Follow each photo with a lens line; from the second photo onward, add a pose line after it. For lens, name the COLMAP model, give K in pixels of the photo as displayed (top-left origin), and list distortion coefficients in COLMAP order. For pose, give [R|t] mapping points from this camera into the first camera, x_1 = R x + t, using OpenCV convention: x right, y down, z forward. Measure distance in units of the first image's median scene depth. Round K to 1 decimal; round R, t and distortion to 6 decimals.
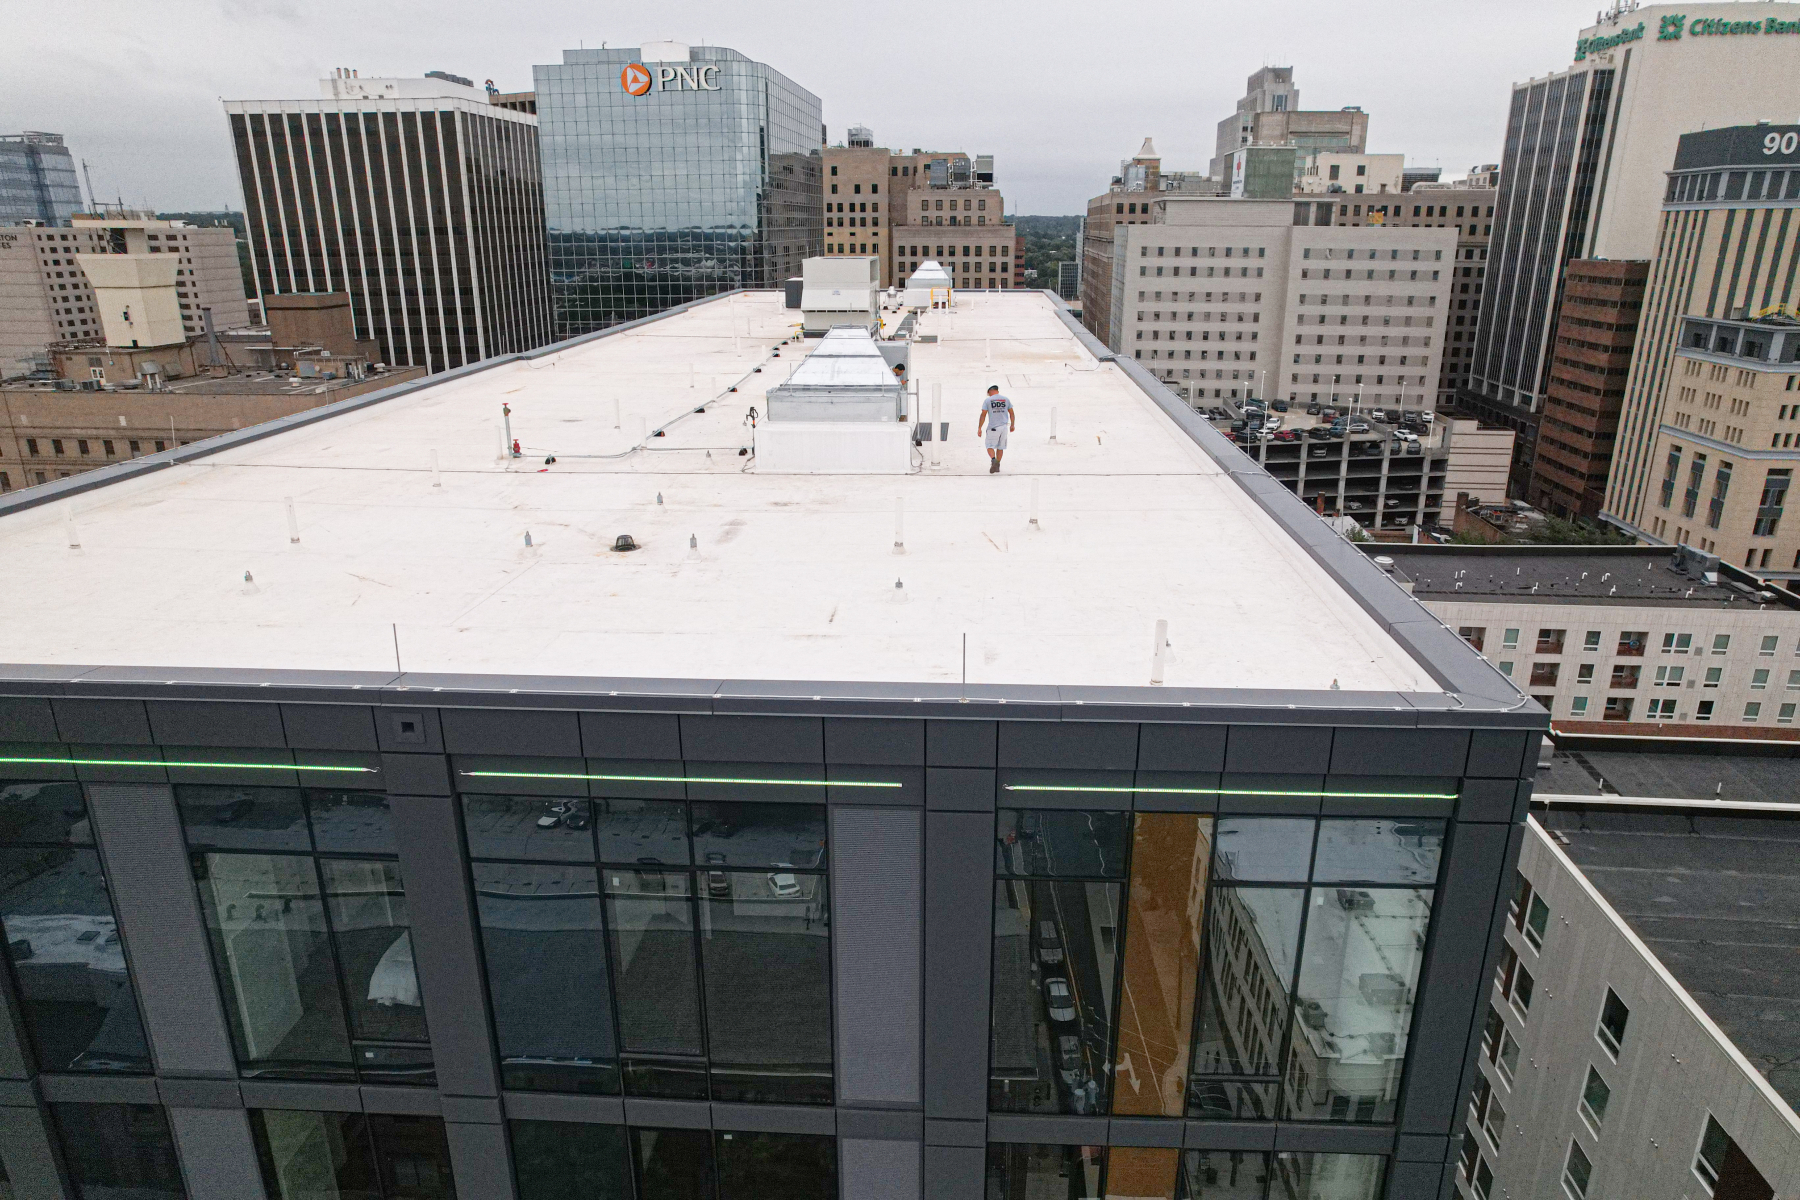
lens RADIAL K [[1152.2, 0, 904.1], [0, 1152.2, 592.4], [0, 0, 1]] dist [-0.078853, 0.072179]
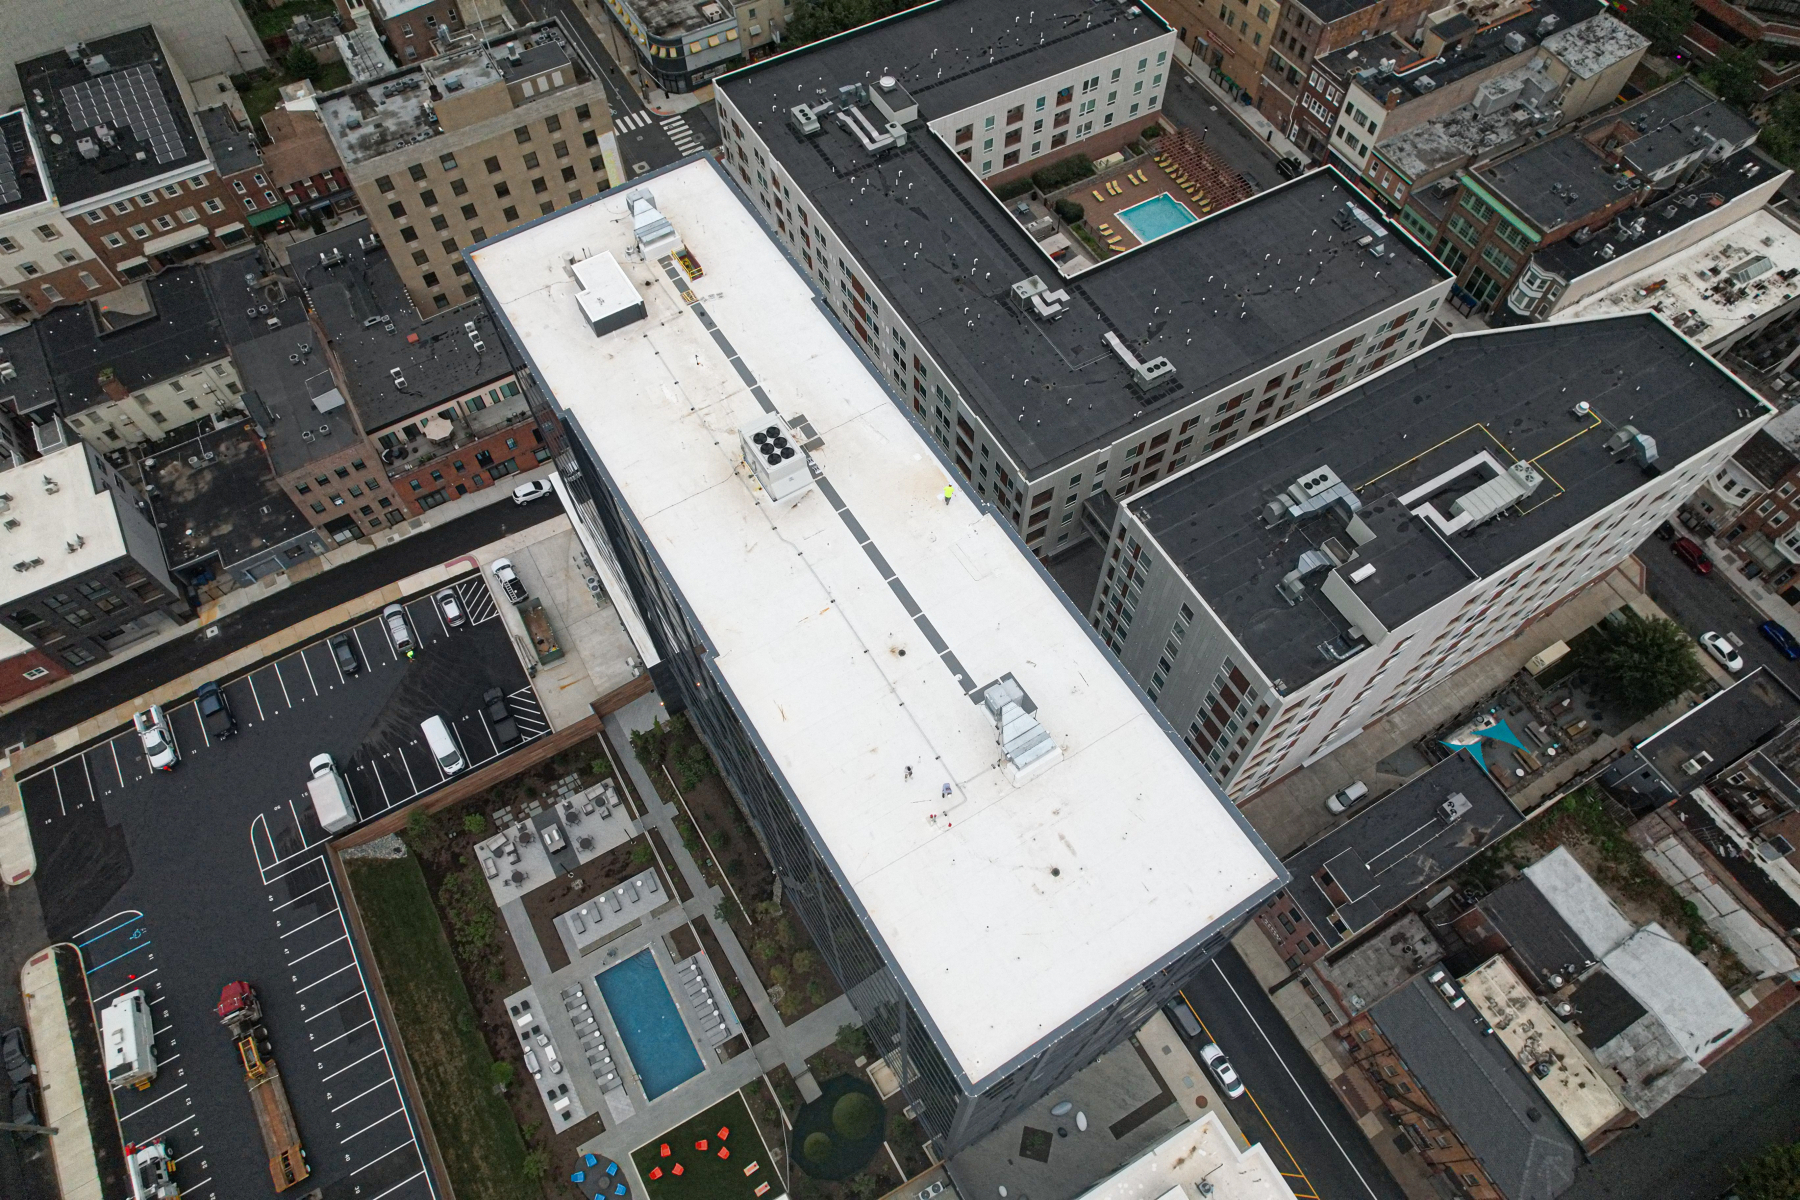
lens RADIAL K [[1152.2, 0, 905.2], [0, 1152.2, 599.0], [0, 0, 1]] dist [-0.078853, 0.072179]
pose [[0.818102, -0.499696, 0.284628, -0.127435], [0.184169, 0.696533, 0.693487, -0.332987], [-0.544785, -0.514923, 0.661863, -0.066901]]
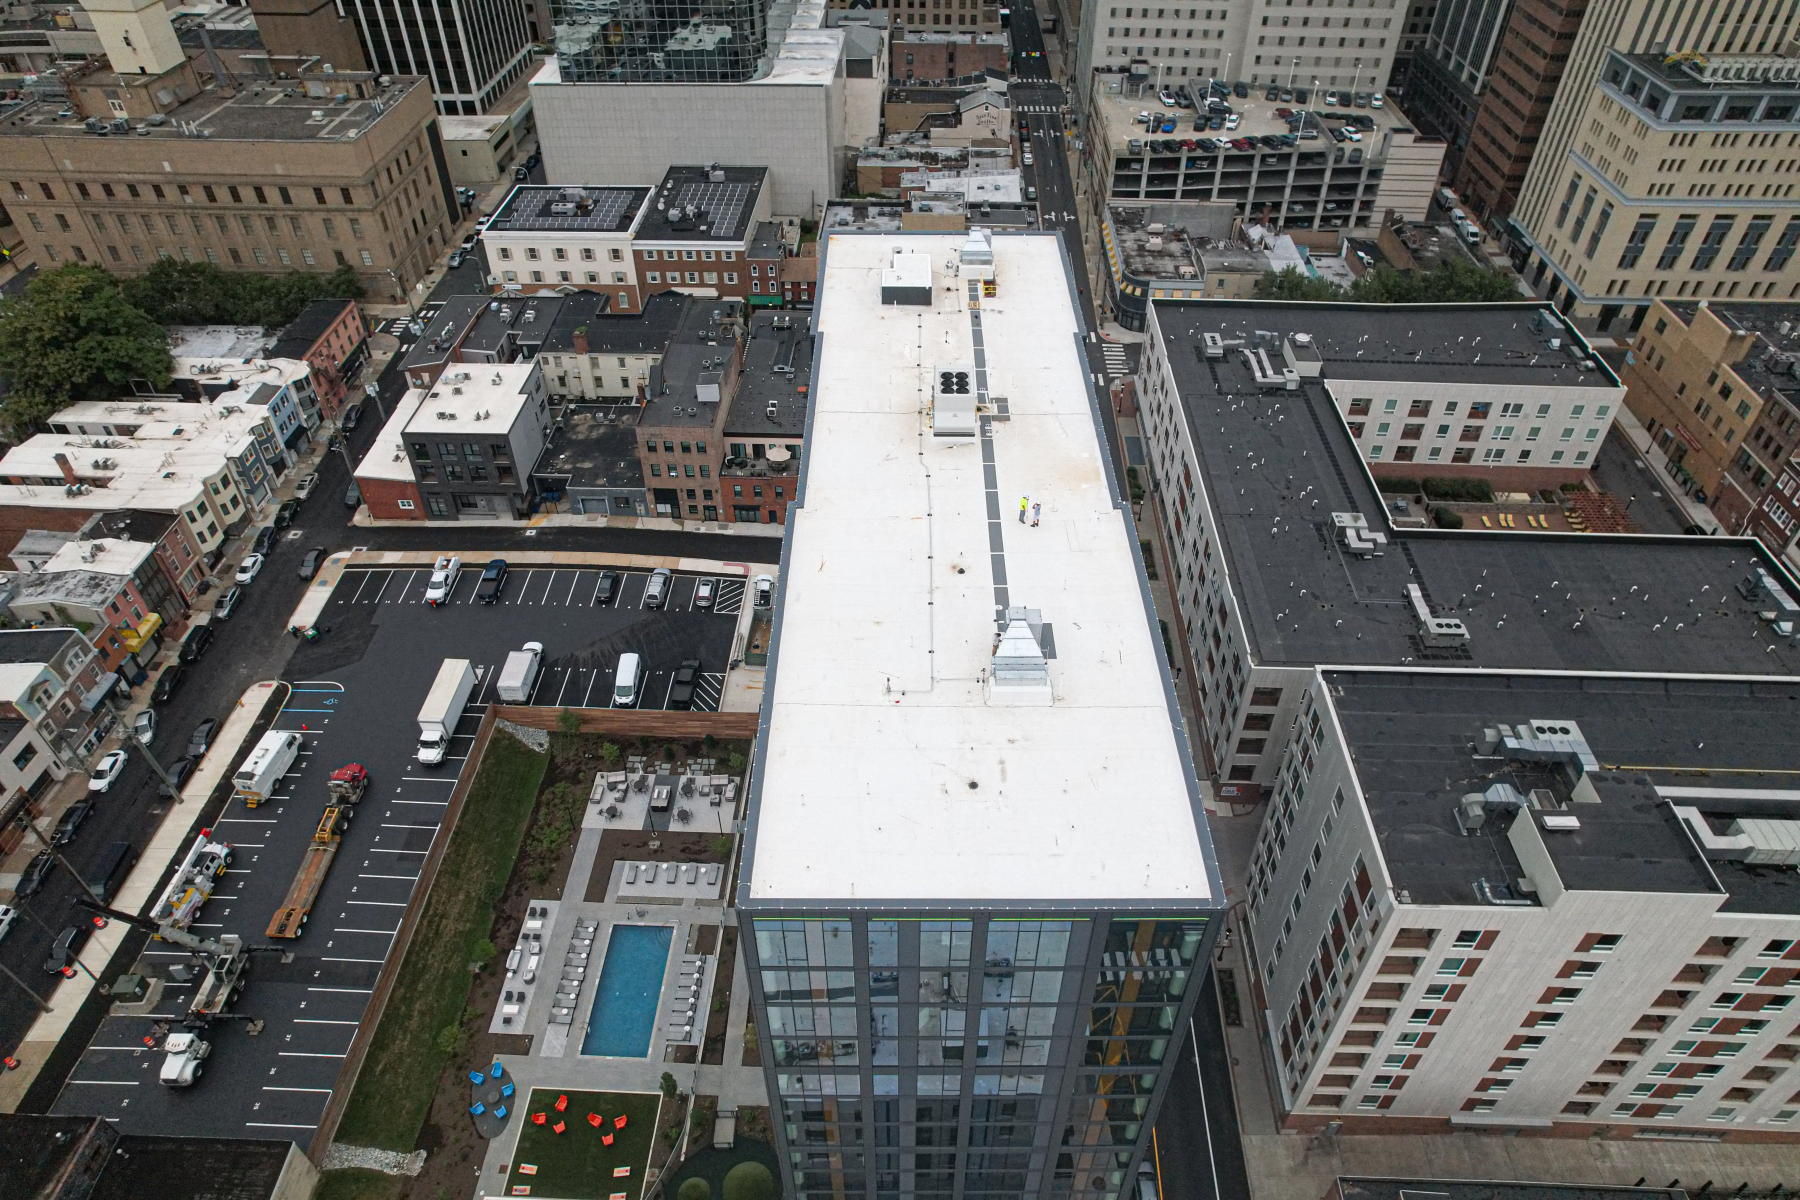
lens RADIAL K [[1152.2, 0, 904.6], [0, 1152.2, 591.7], [0, 0, 1]] dist [-0.078853, 0.072179]
pose [[0.998465, -0.032770, 0.044650, -0.057992], [0.013057, 0.922731, 0.385224, -0.179919], [-0.053824, -0.384050, 0.921742, -0.169732]]
